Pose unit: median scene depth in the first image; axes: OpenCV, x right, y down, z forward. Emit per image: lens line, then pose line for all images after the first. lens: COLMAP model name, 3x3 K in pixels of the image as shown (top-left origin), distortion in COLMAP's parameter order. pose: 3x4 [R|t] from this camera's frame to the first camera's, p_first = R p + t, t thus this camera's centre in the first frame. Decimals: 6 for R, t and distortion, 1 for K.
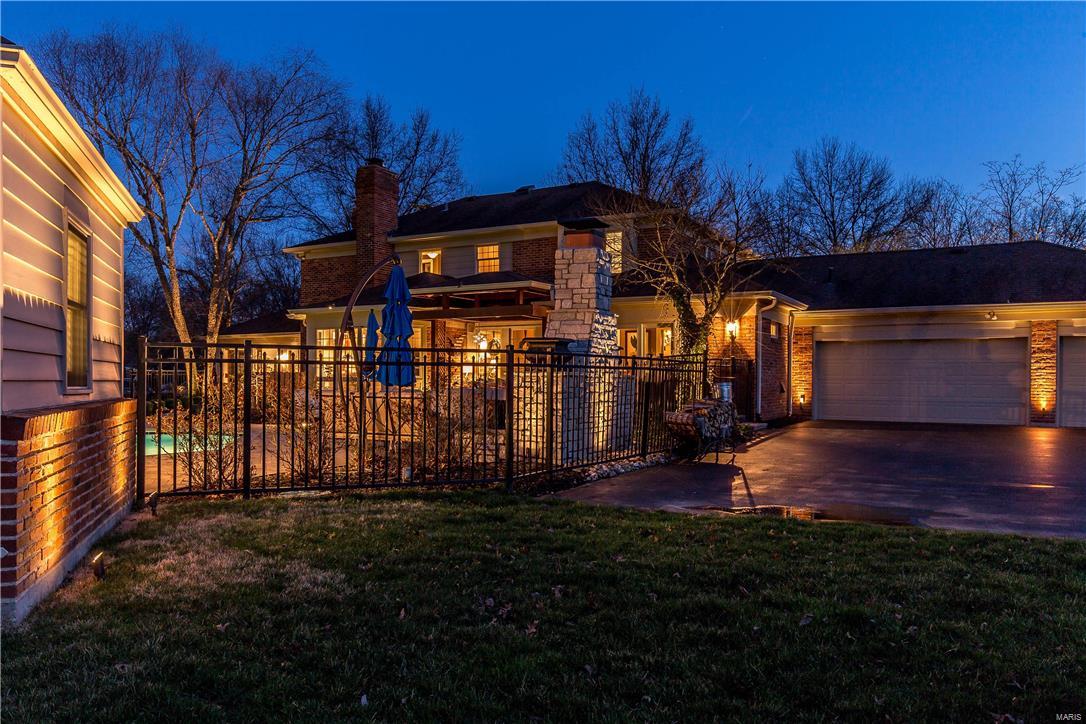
lens RADIAL K [[781.9, 0, 543.0], [0, 781.9, 362.0], [0, 0, 1]] dist [0.003452, 0.000341]
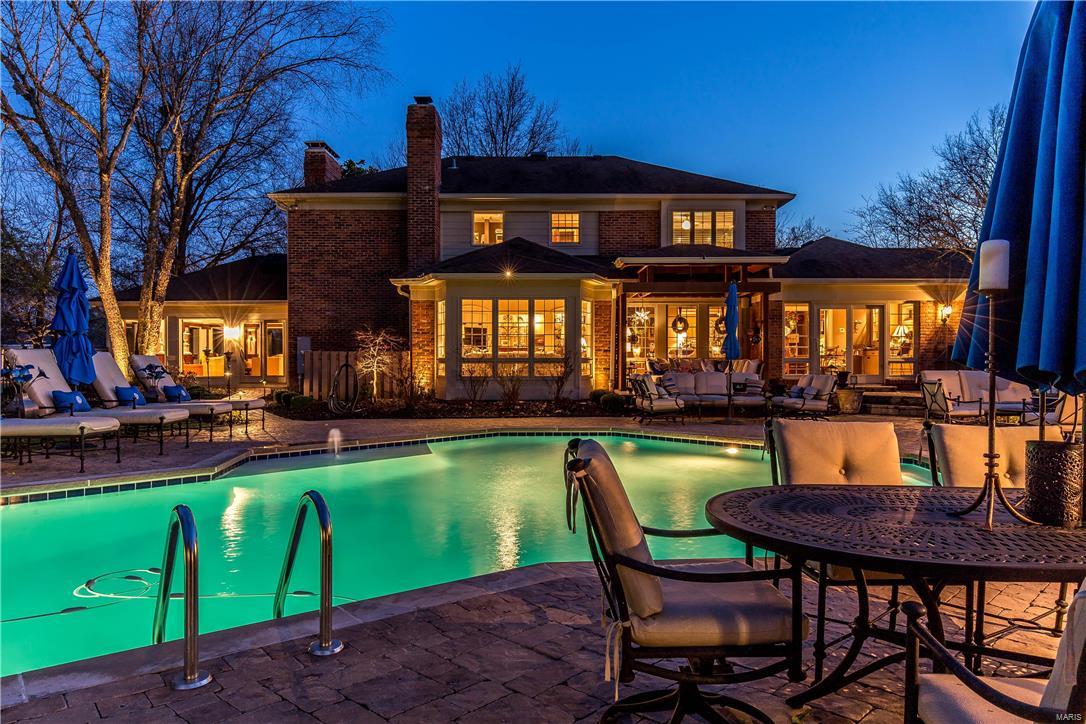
lens RADIAL K [[803.3, 0, 543.0], [0, 803.3, 362.0], [0, 0, 1]] dist [0.038045, 0.000759]
pose [[0.874494, -0.010603, 0.484921, -0.573894], [-0.004063, 0.999566, 0.029184, -0.002141], [-0.485019, -0.027491, 0.874071, 0.192800]]
